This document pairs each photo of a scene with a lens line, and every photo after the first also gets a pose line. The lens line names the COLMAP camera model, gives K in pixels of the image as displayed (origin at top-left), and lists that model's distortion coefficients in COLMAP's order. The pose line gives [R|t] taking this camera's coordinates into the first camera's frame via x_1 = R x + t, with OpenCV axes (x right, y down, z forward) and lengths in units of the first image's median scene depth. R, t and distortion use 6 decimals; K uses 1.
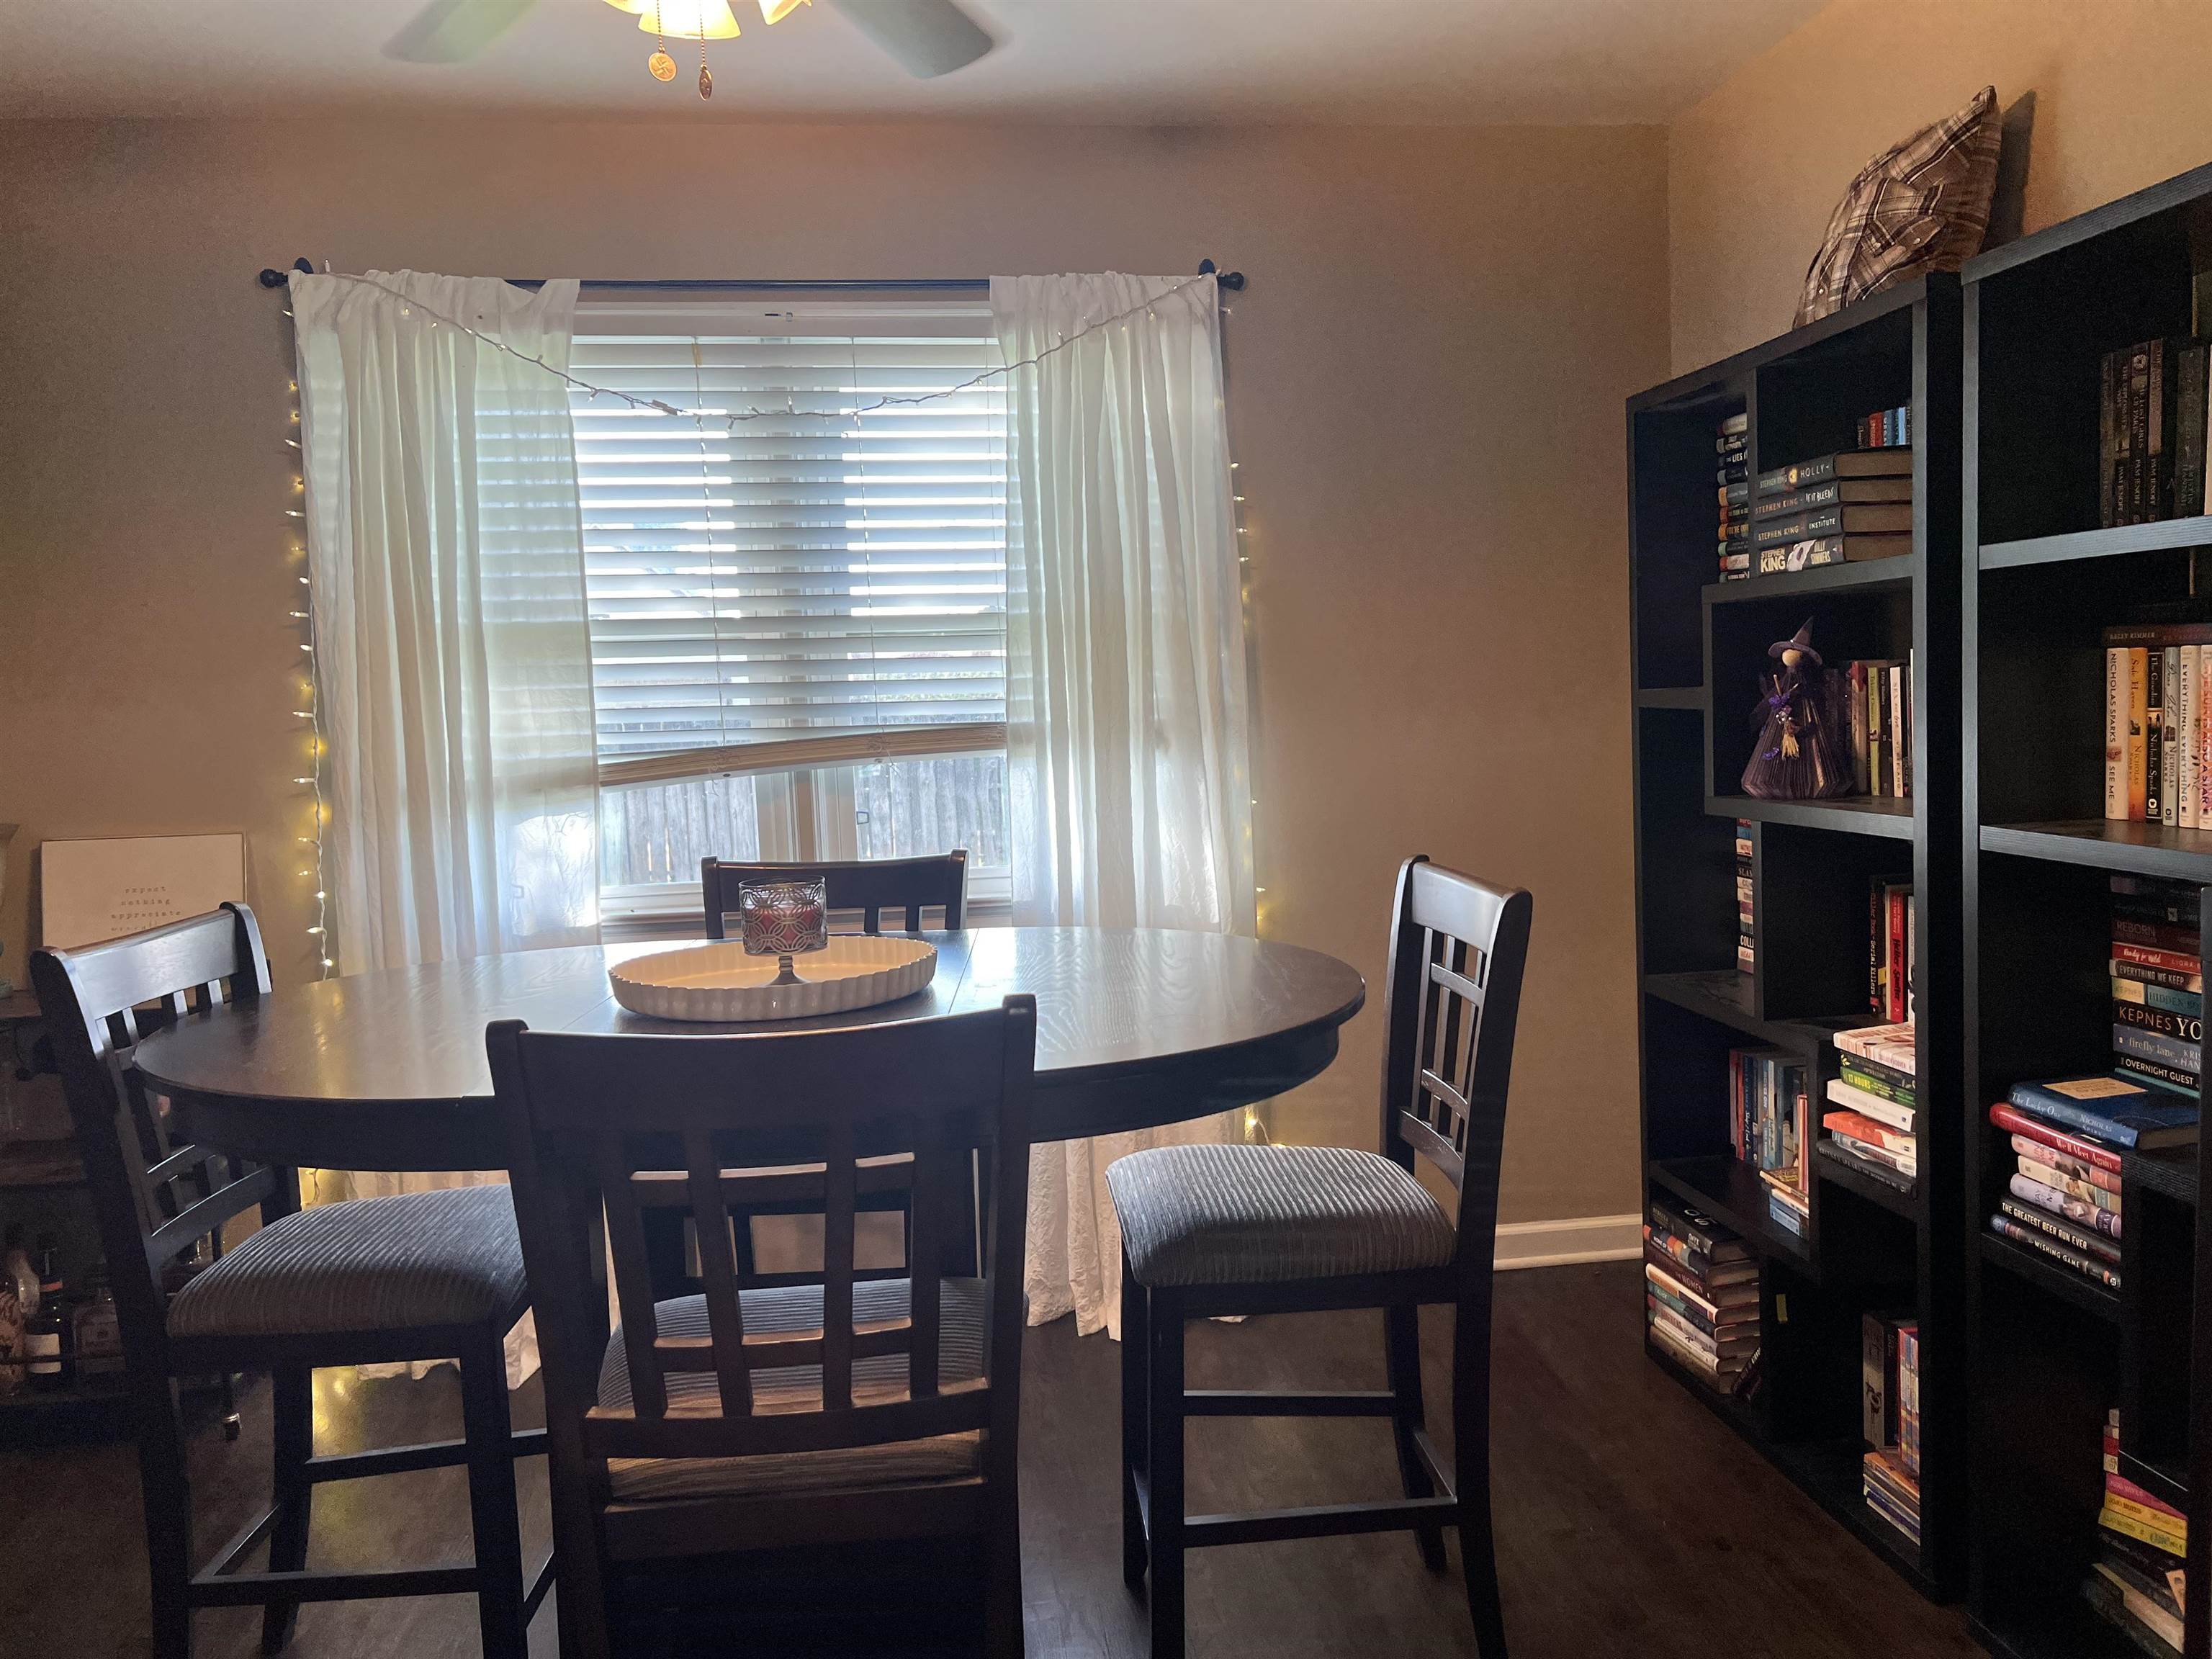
lens RADIAL K [[1662.8, 0, 1106.0], [0, 1662.8, 829.5], [0, 0, 1]] dist [0.051997, -0.050839]
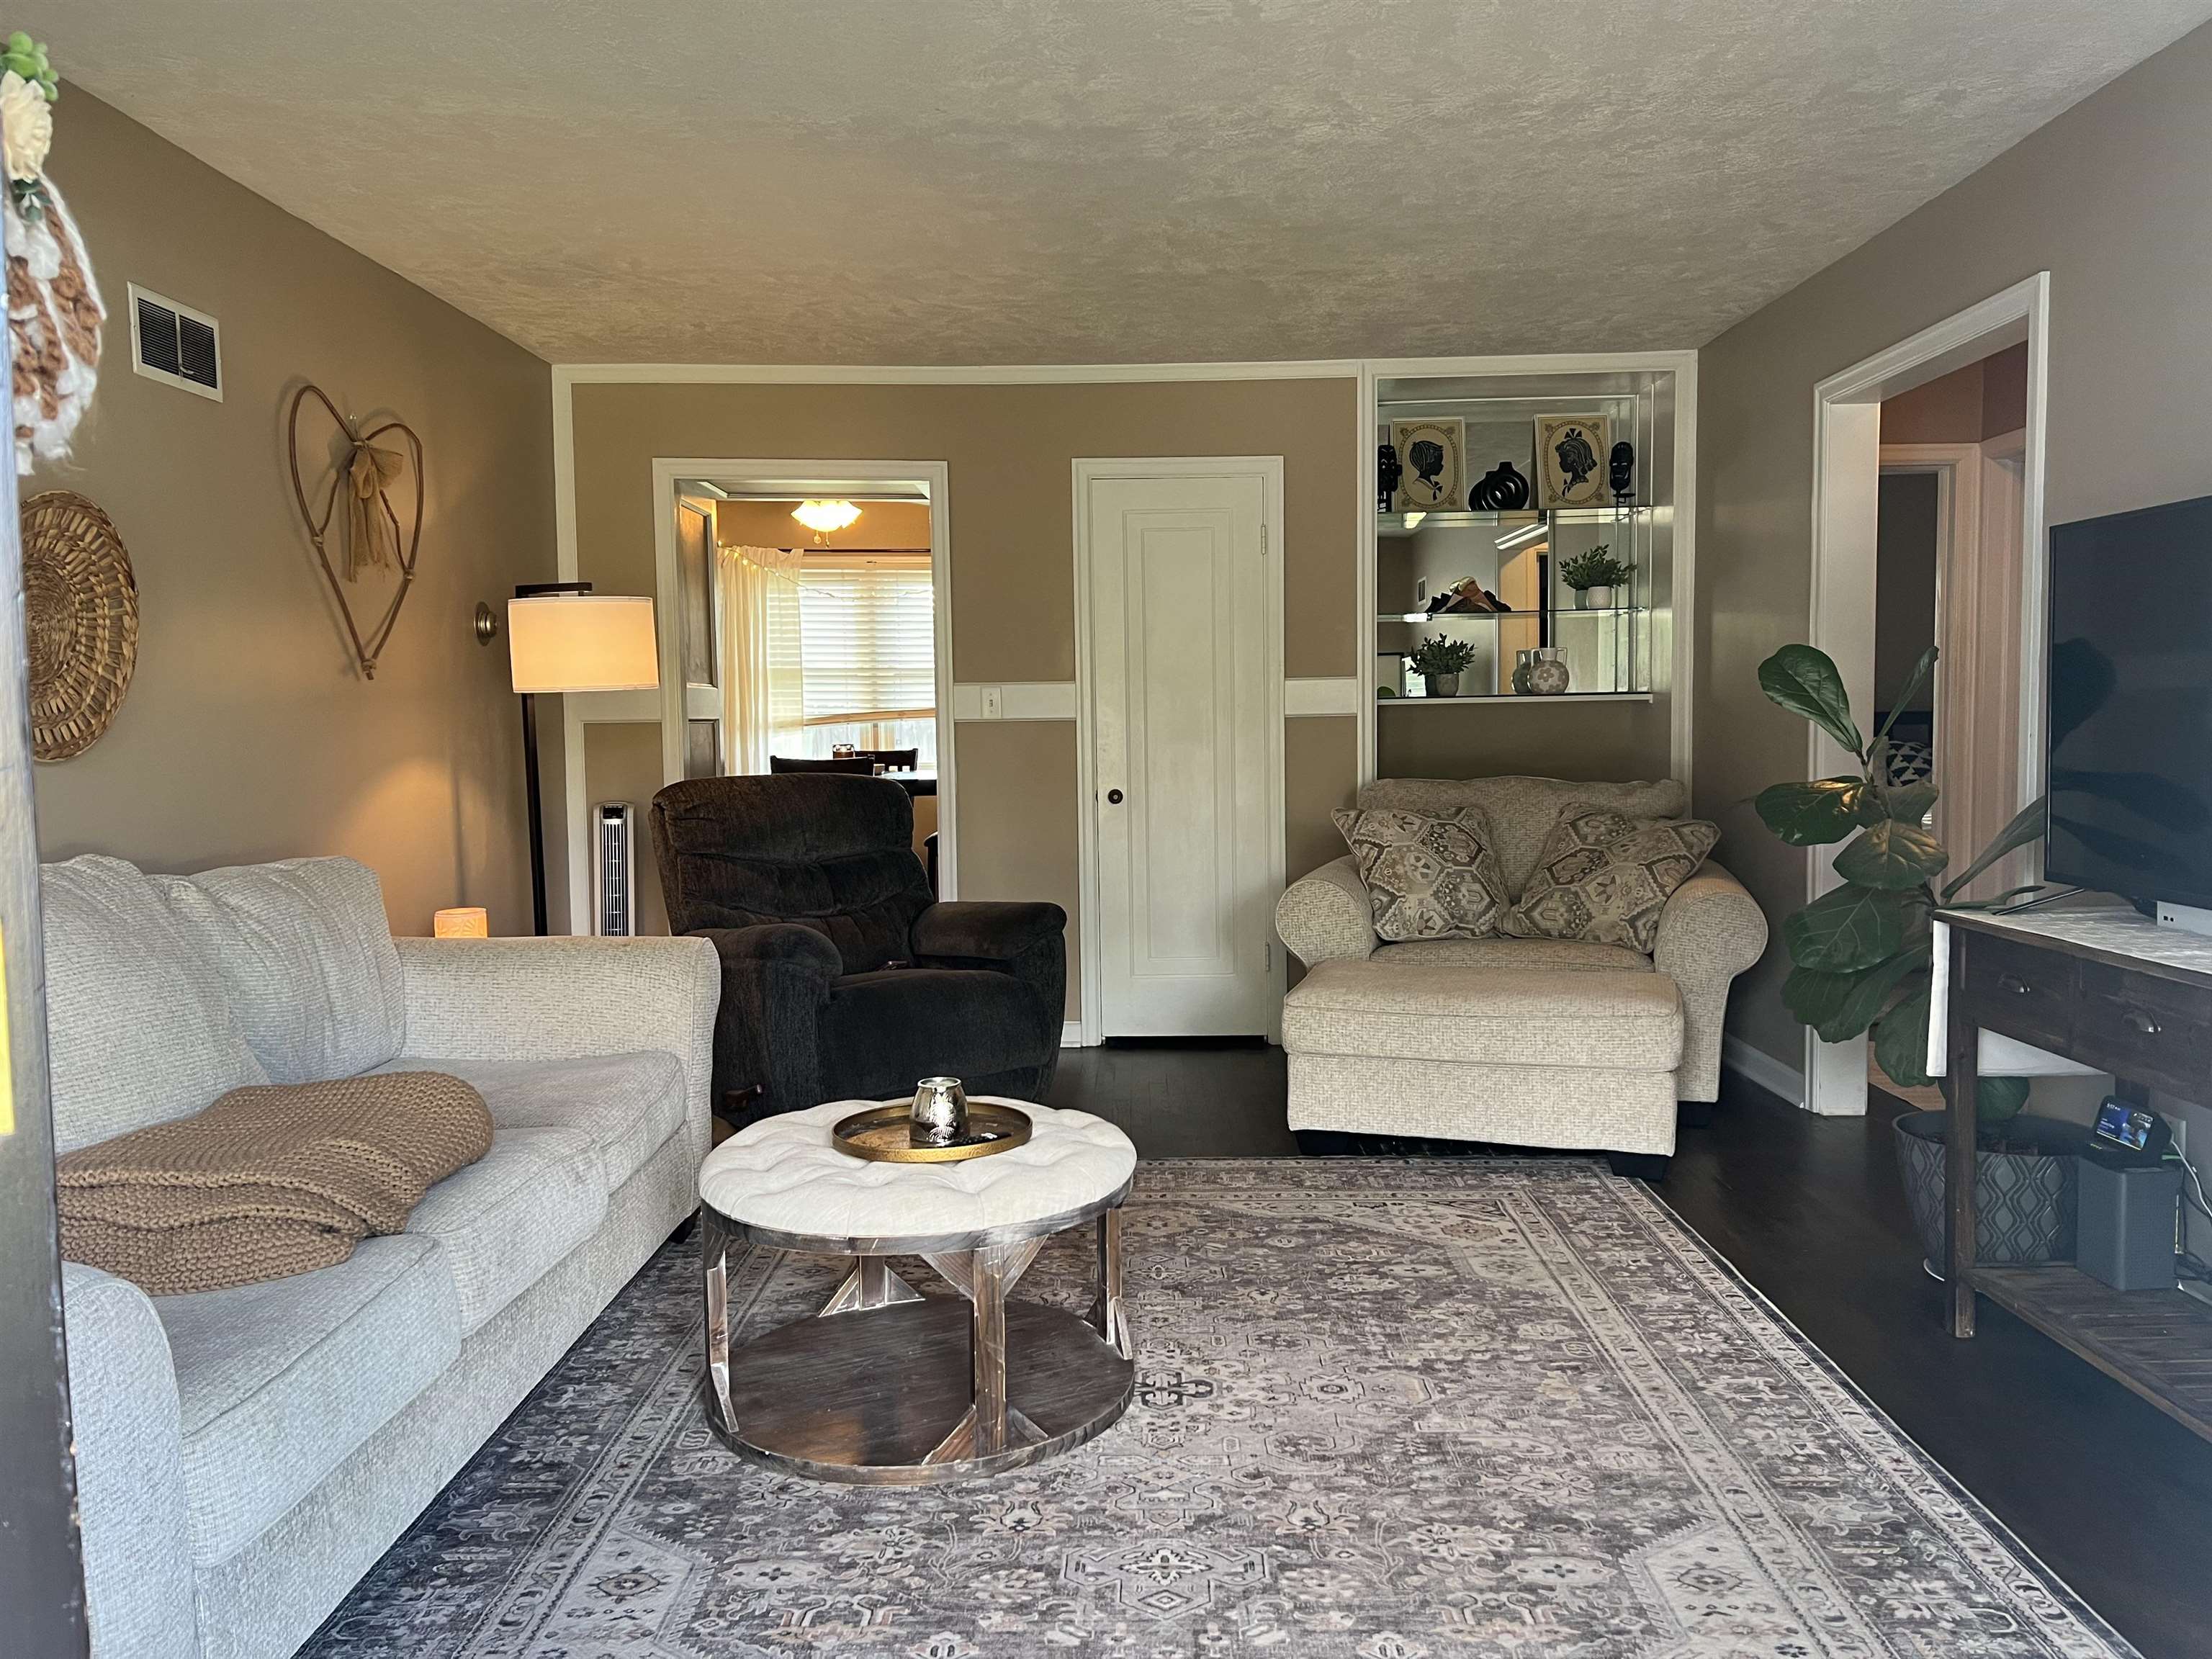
lens RADIAL K [[1636.0, 0, 1106.0], [0, 1636.0, 829.5], [0, 0, 1]] dist [0.083090, -0.066897]
pose [[0.990105, 0.034712, -0.135970, 0.725048], [-0.035491, 0.999365, -0.003303, 0.173250], [0.135769, 0.008096, 0.990707, -2.076308]]
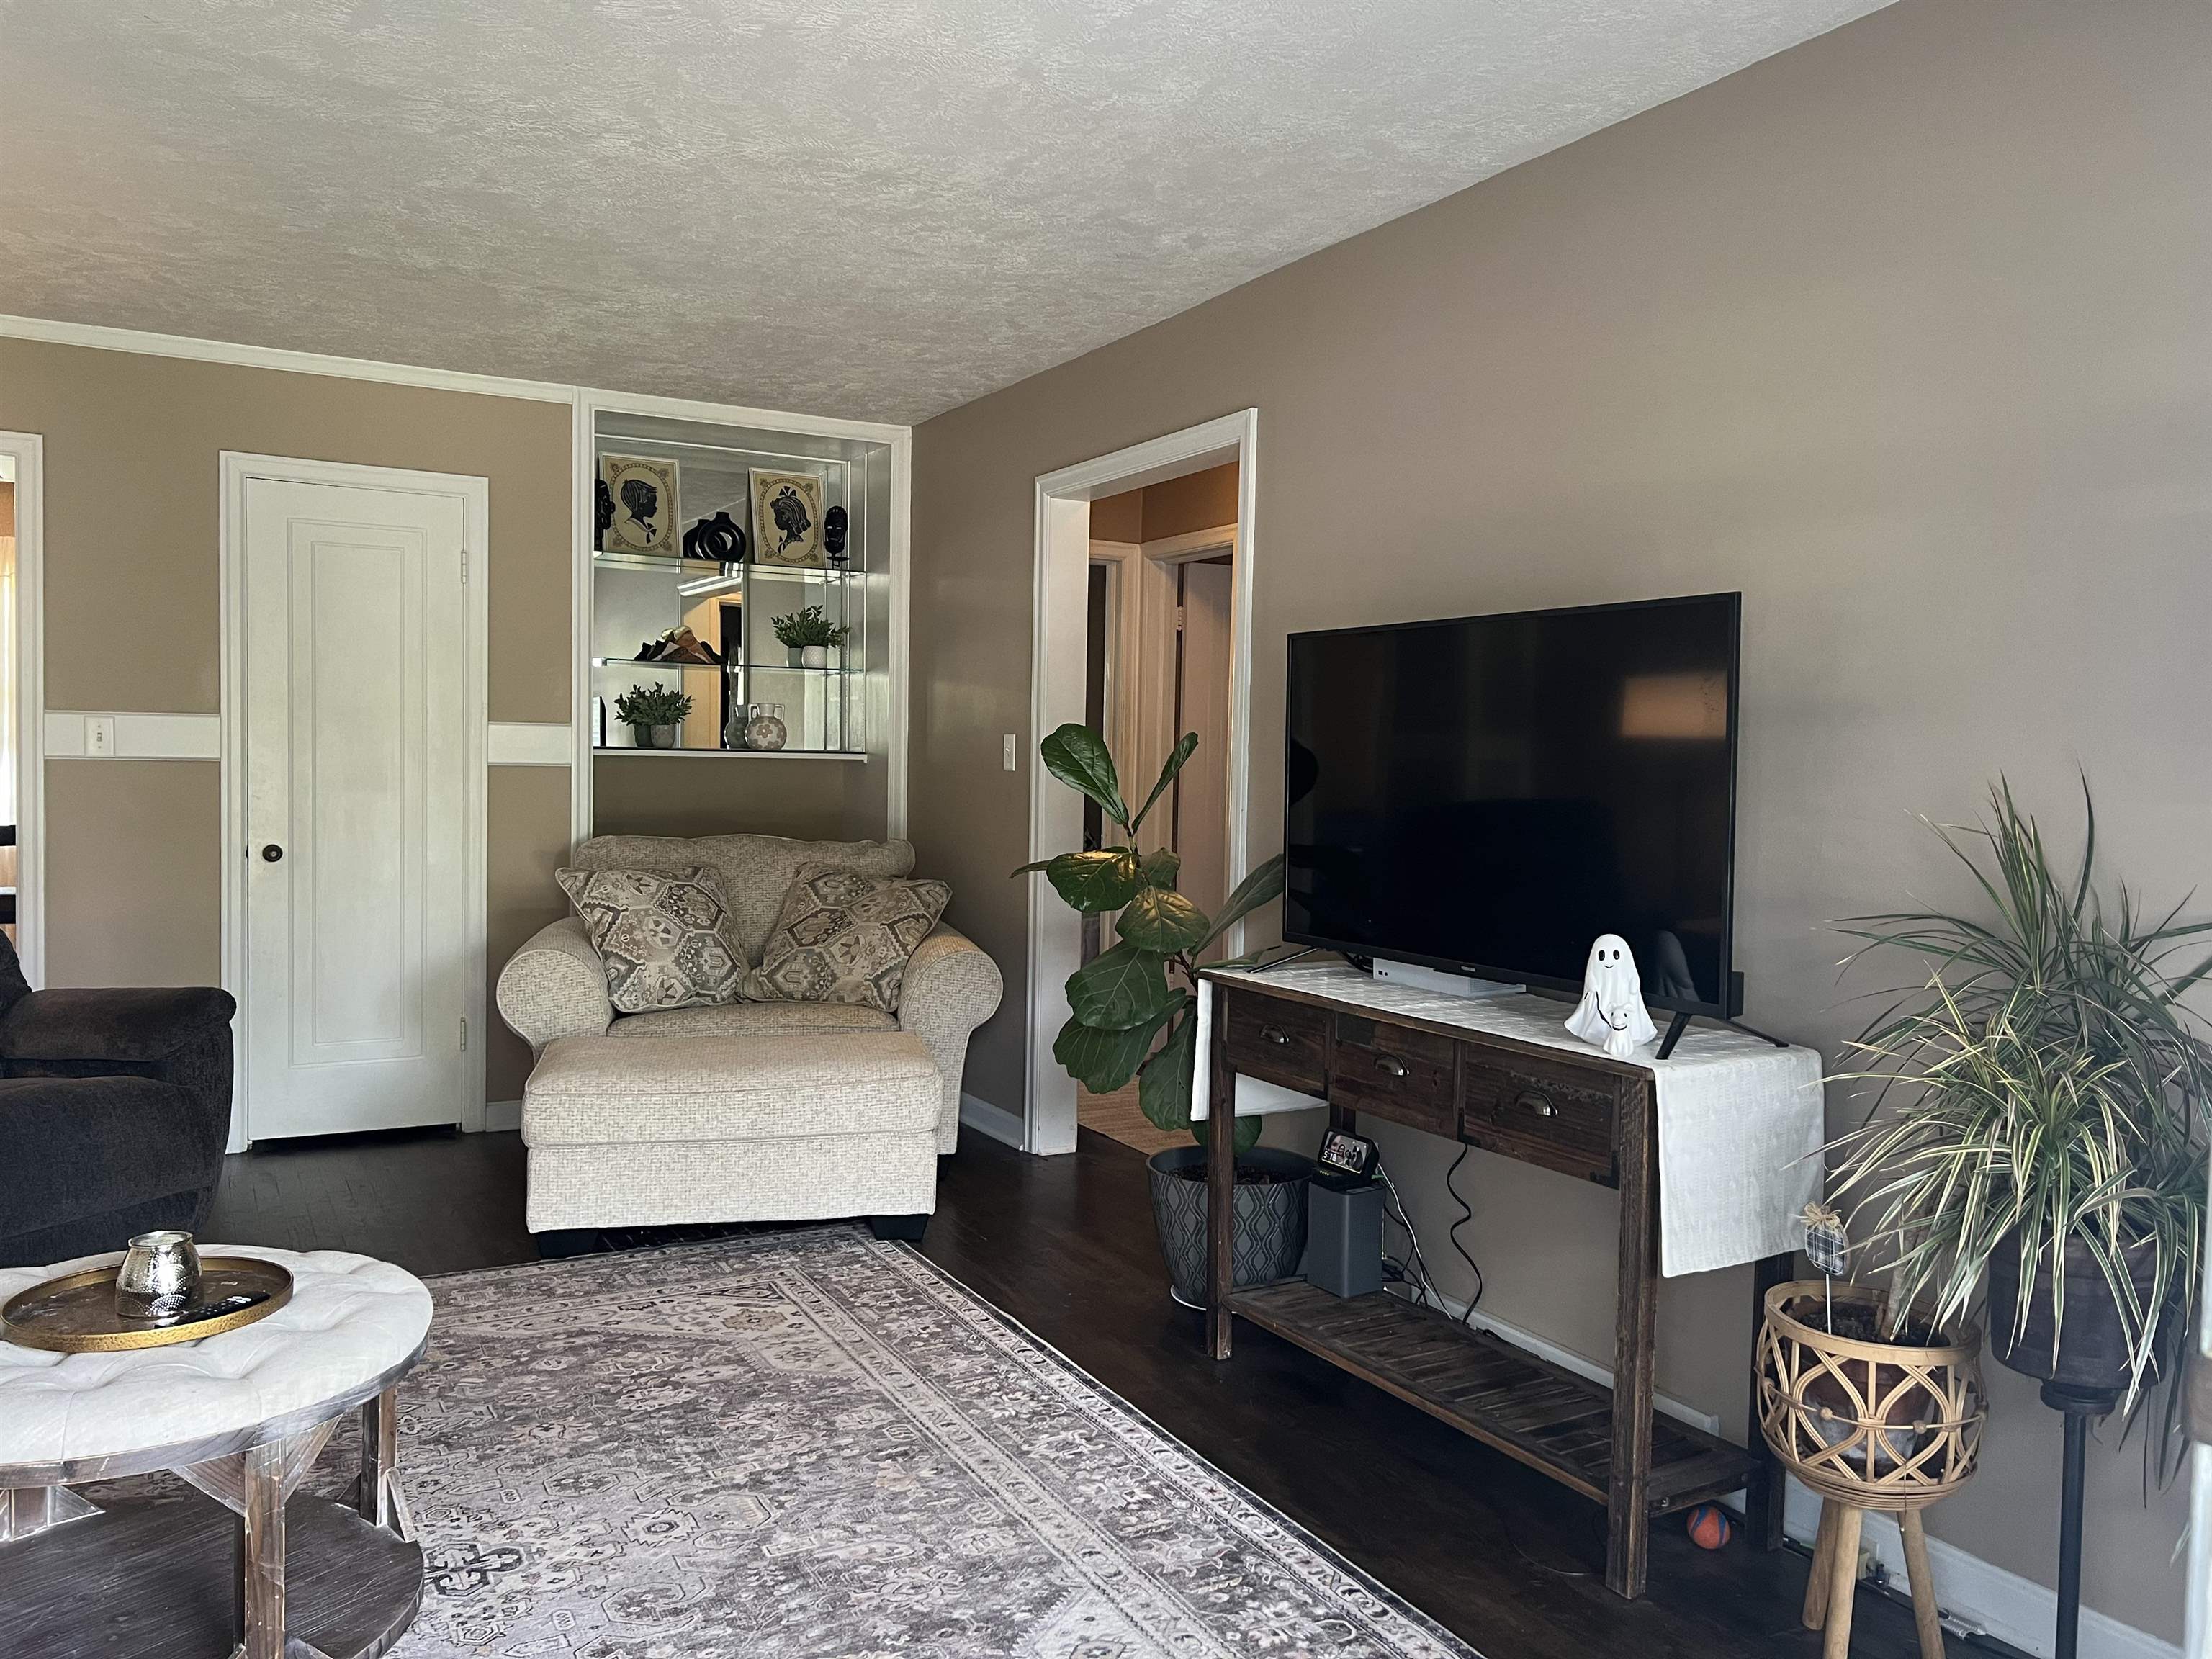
lens RADIAL K [[1662.8, 0, 1106.0], [0, 1662.8, 829.5], [0, 0, 1]] dist [0.051997, -0.050839]
pose [[0.929758, 0.040802, 0.365903, 0.579029], [-0.025068, 0.998549, -0.047651, 0.157293], [-0.367316, 0.035131, 0.929432, -2.000080]]
